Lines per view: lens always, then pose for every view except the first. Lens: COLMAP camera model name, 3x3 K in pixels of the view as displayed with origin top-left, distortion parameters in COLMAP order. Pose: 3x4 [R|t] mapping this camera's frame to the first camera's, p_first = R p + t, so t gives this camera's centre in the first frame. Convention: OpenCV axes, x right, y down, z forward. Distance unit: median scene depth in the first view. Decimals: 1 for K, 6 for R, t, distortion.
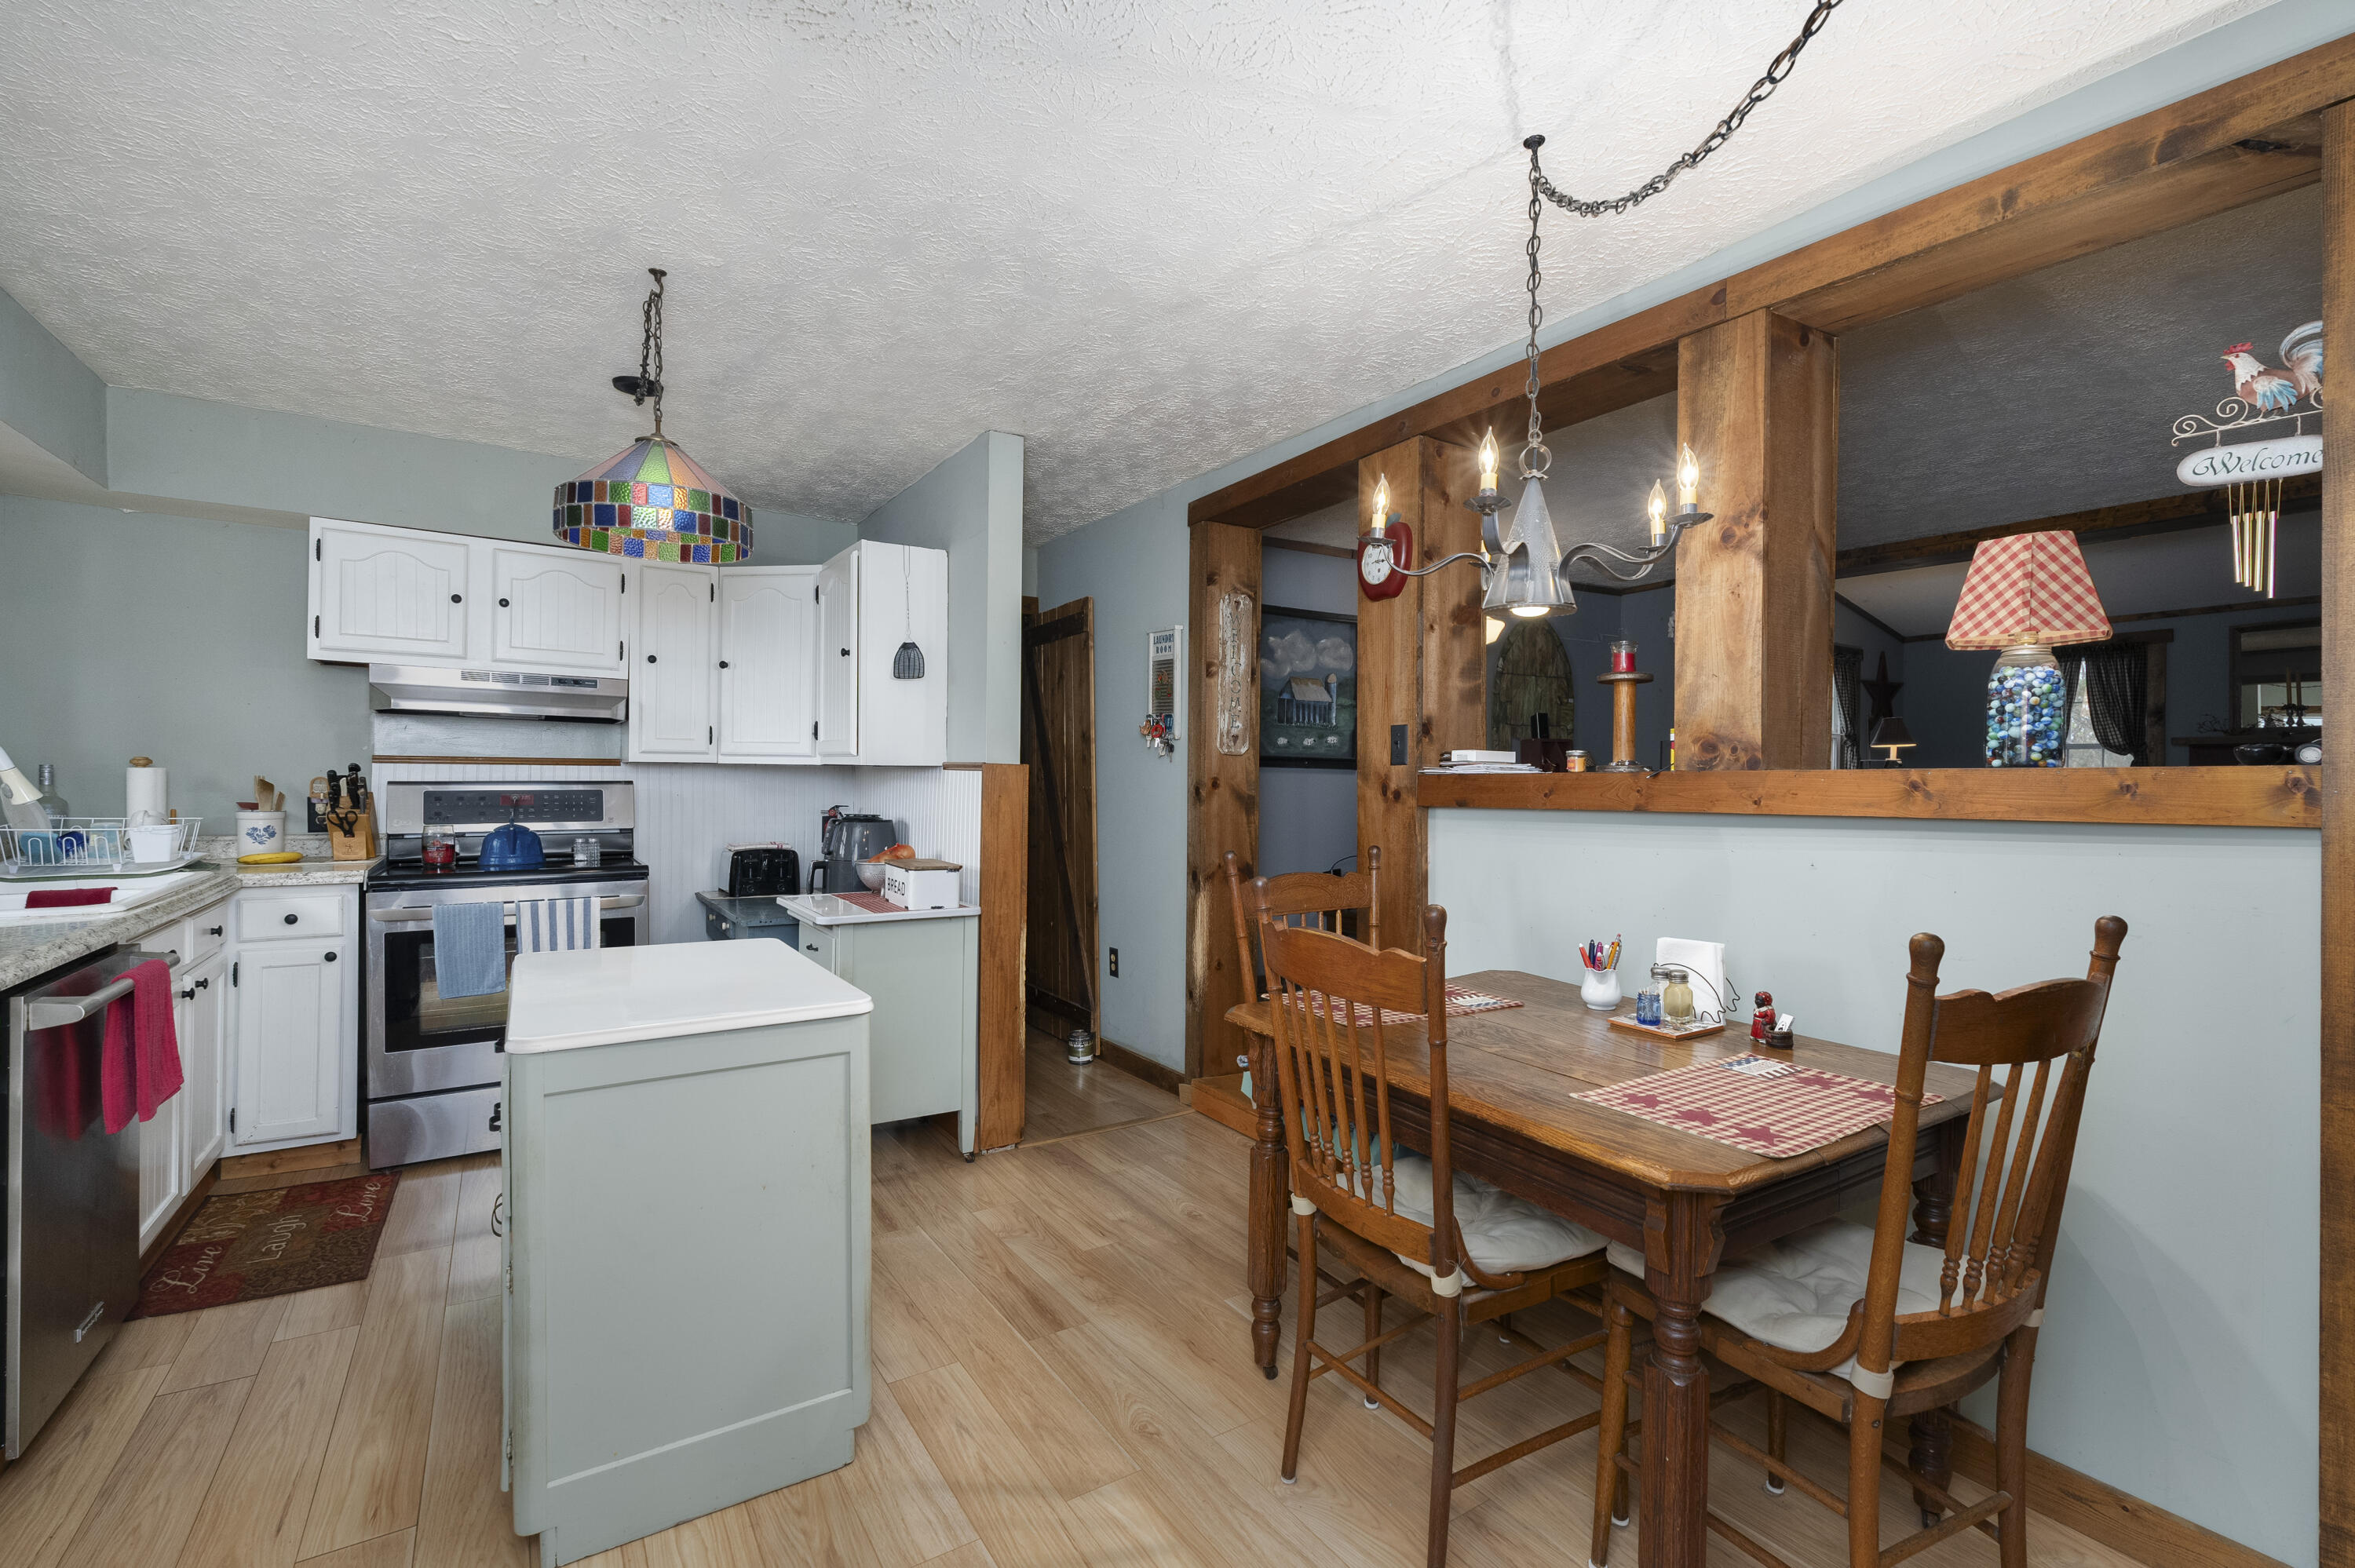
lens RADIAL K [[1044.0, 0, 1196.4], [0, 1044.0, 781.2], [0, 0, 1]] dist [-0.002307, -0.000372]
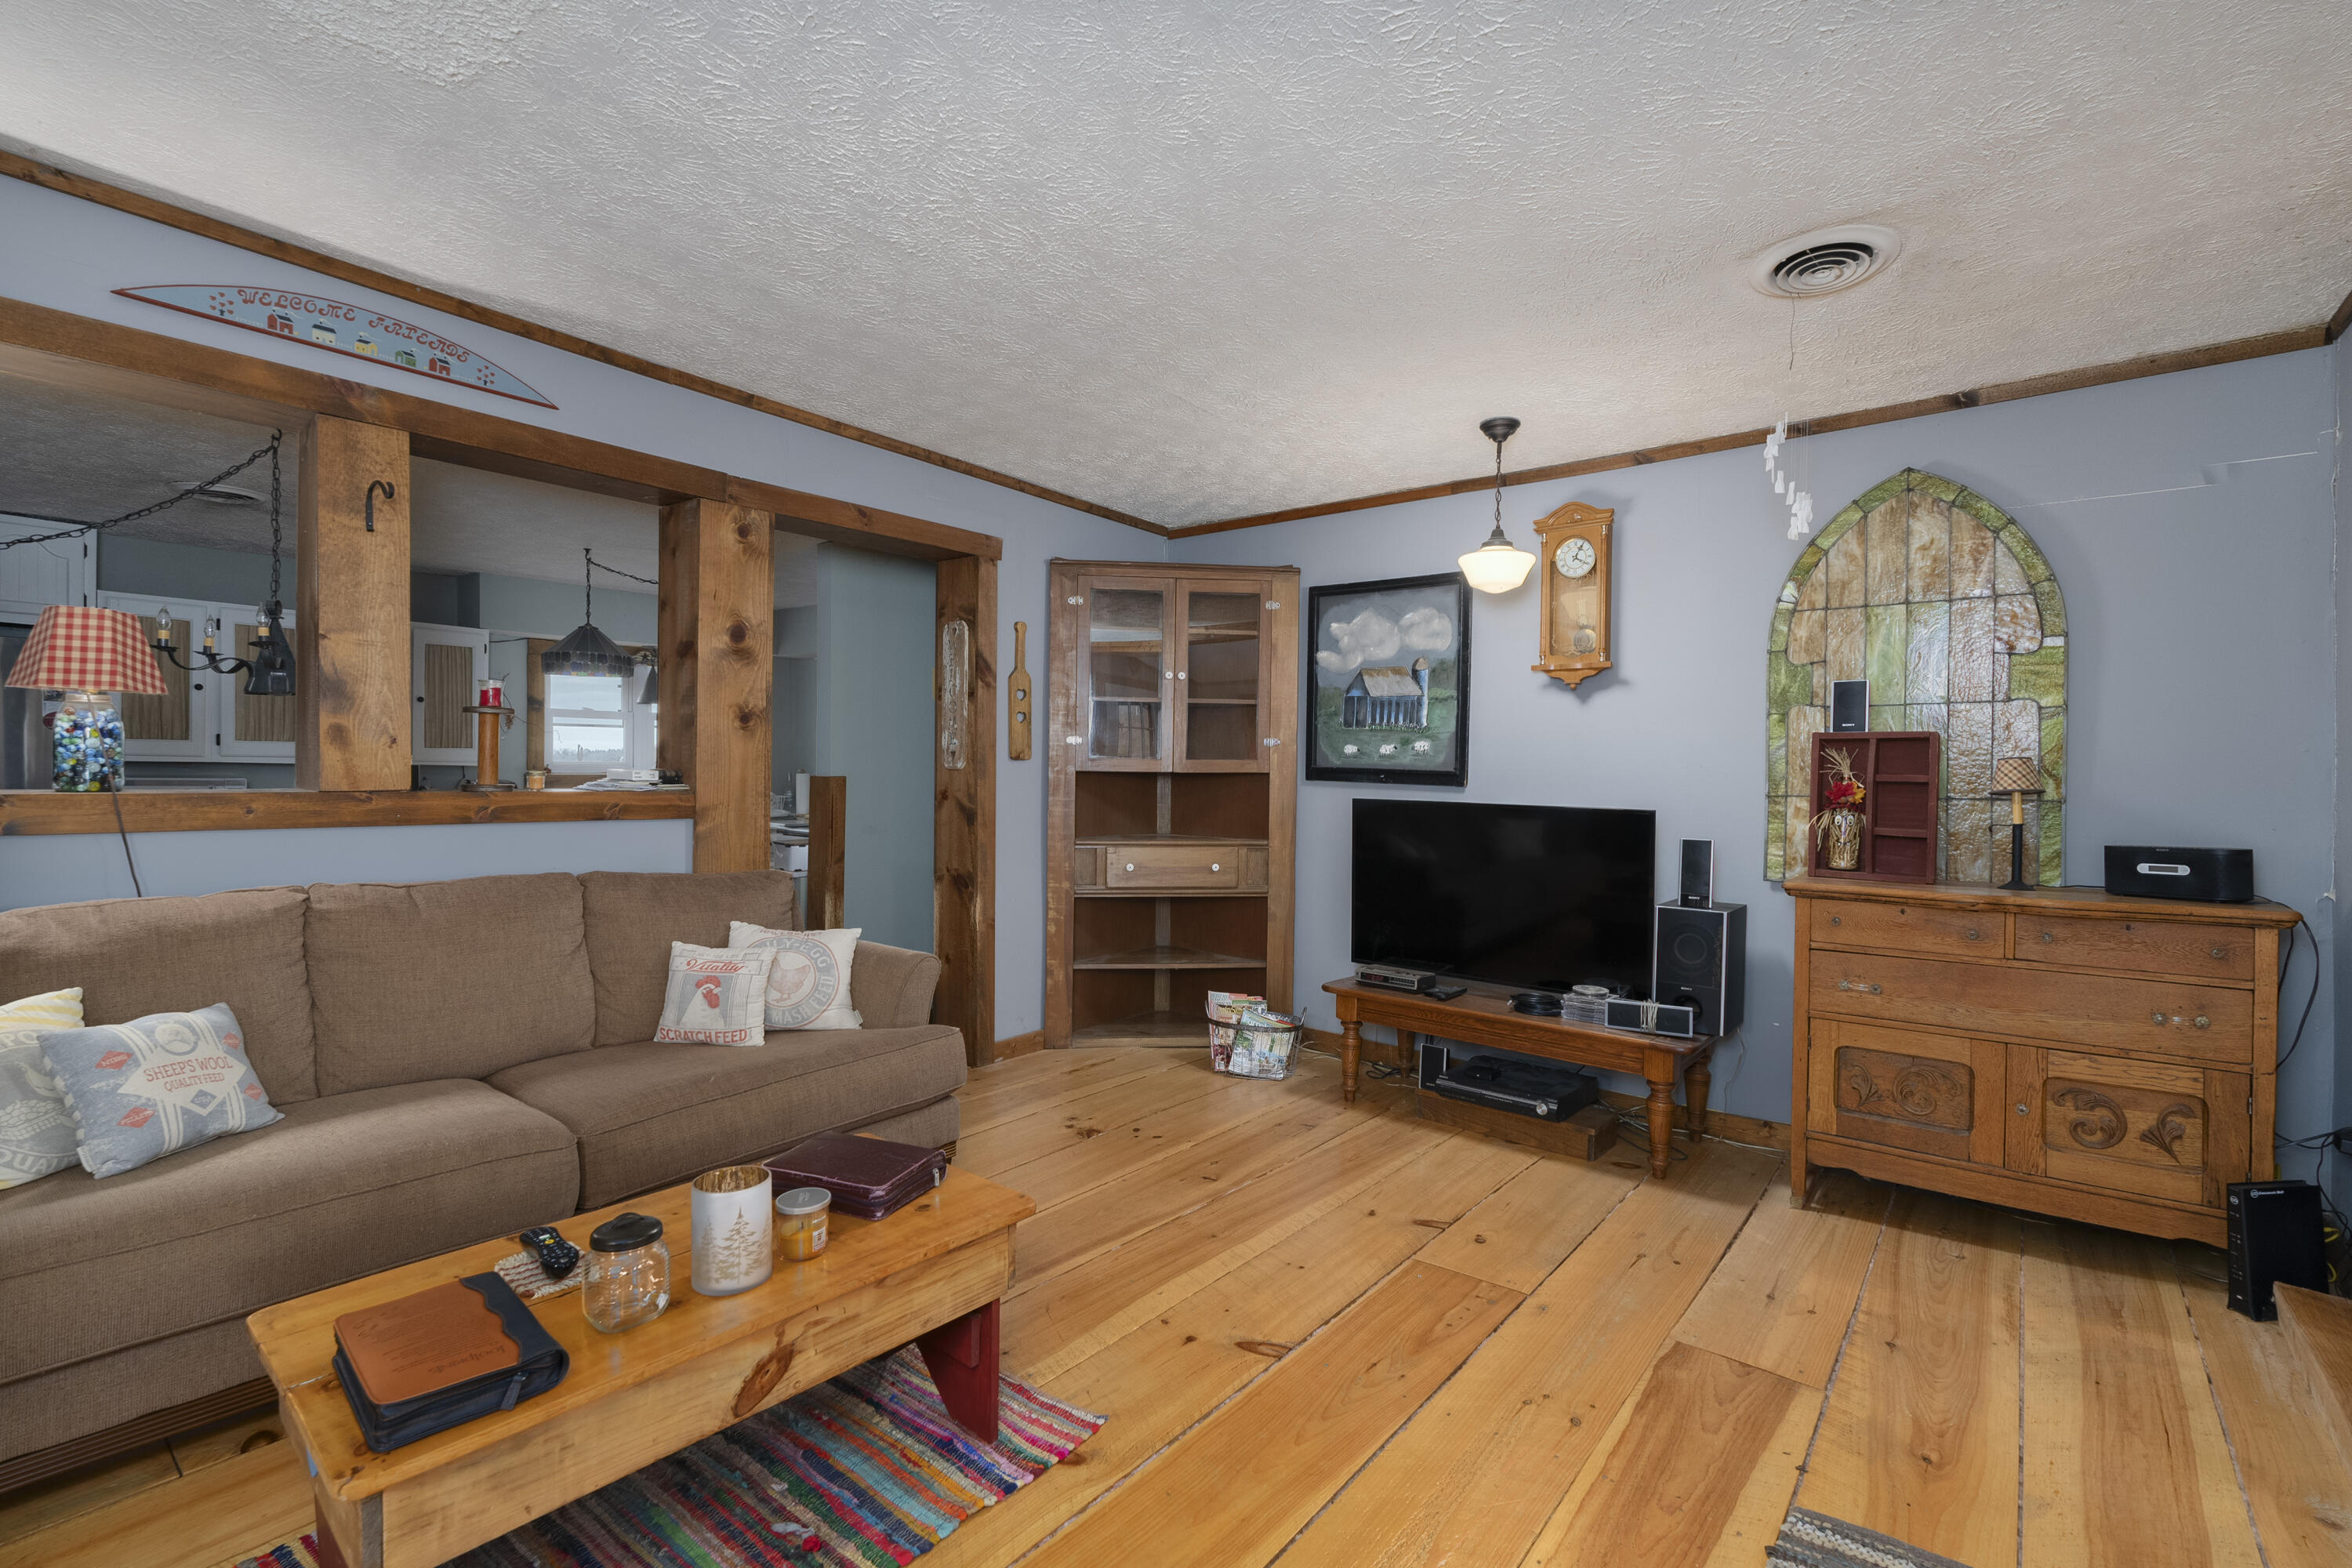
lens RADIAL K [[1042.8, 0, 1194.9], [0, 1042.8, 781.2], [0, 0, 1]] dist [-0.002307, -0.000372]
pose [[0.313621, 0.016379, -0.949407, 1.185492], [-0.016734, 0.999791, 0.011720, -0.030436], [0.949401, 0.012211, 0.313829, 0.919752]]
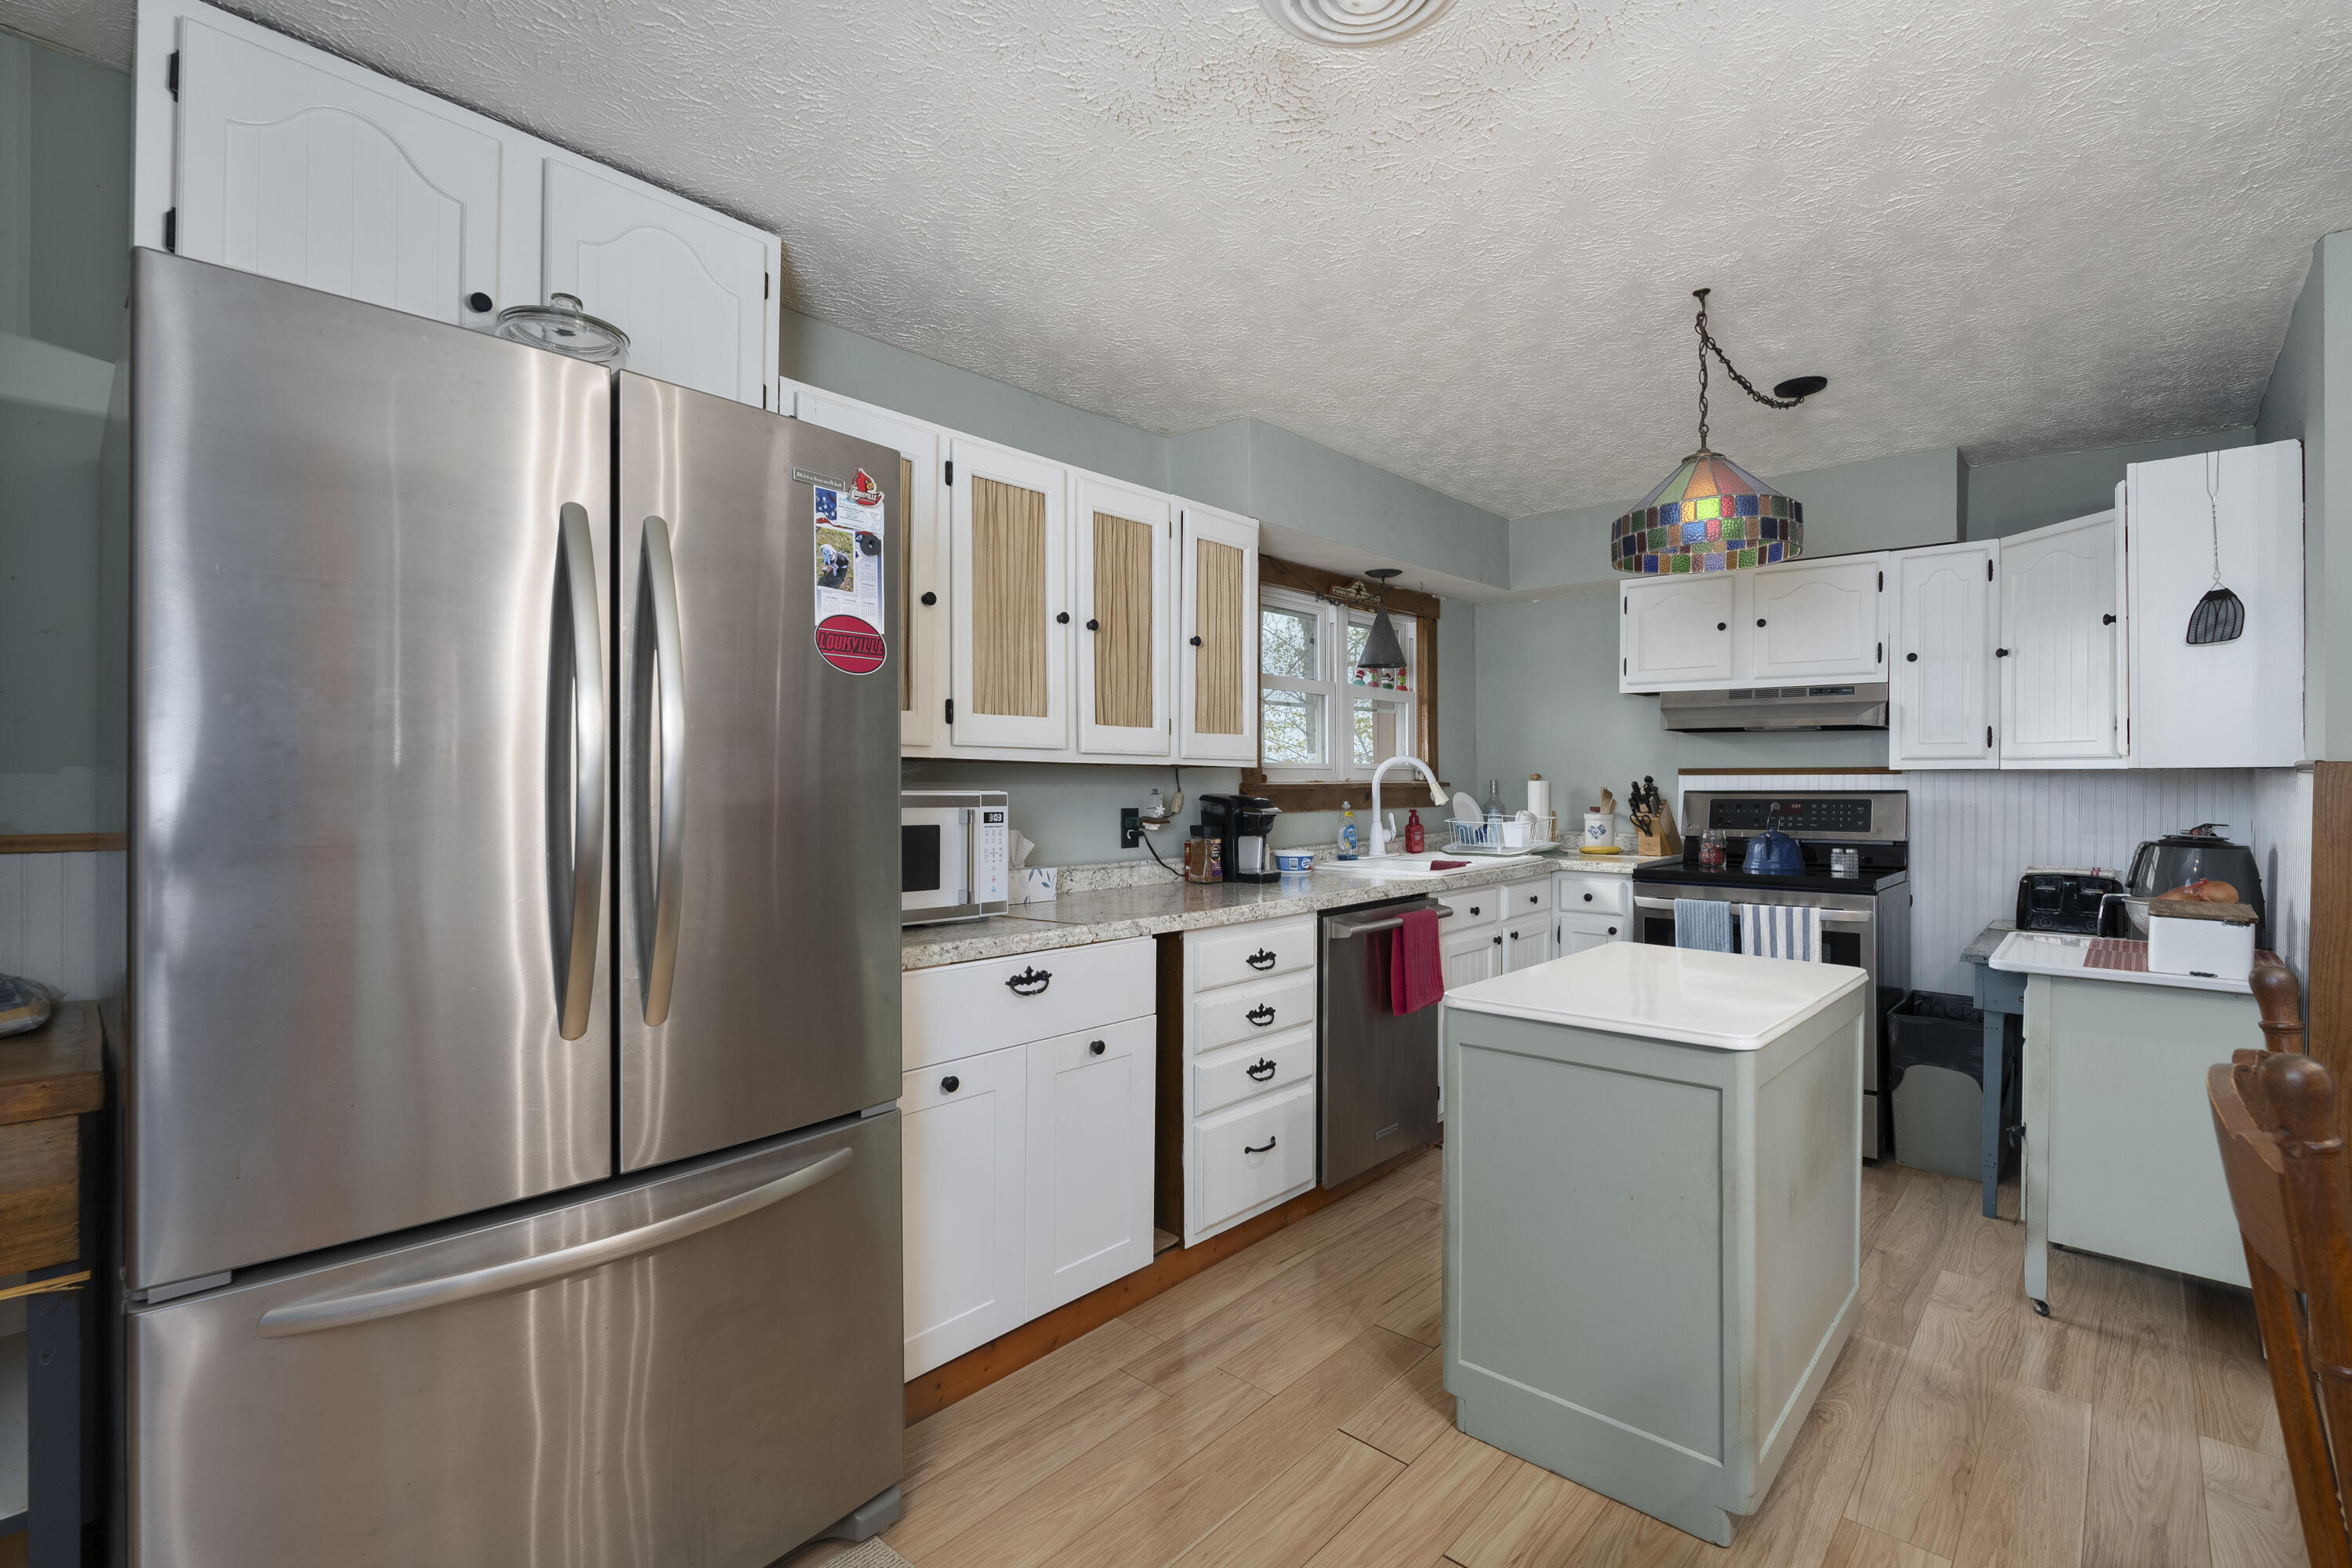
lens RADIAL K [[1042.8, 0, 1194.9], [0, 1042.8, 781.2], [0, 0, 1]] dist [-0.002307, -0.000372]
pose [[0.258186, -0.009521, -0.966048, 0.200614], [0.000407, 0.999952, -0.009747, 0.000643], [0.966095, 0.002124, 0.258178, 0.153369]]
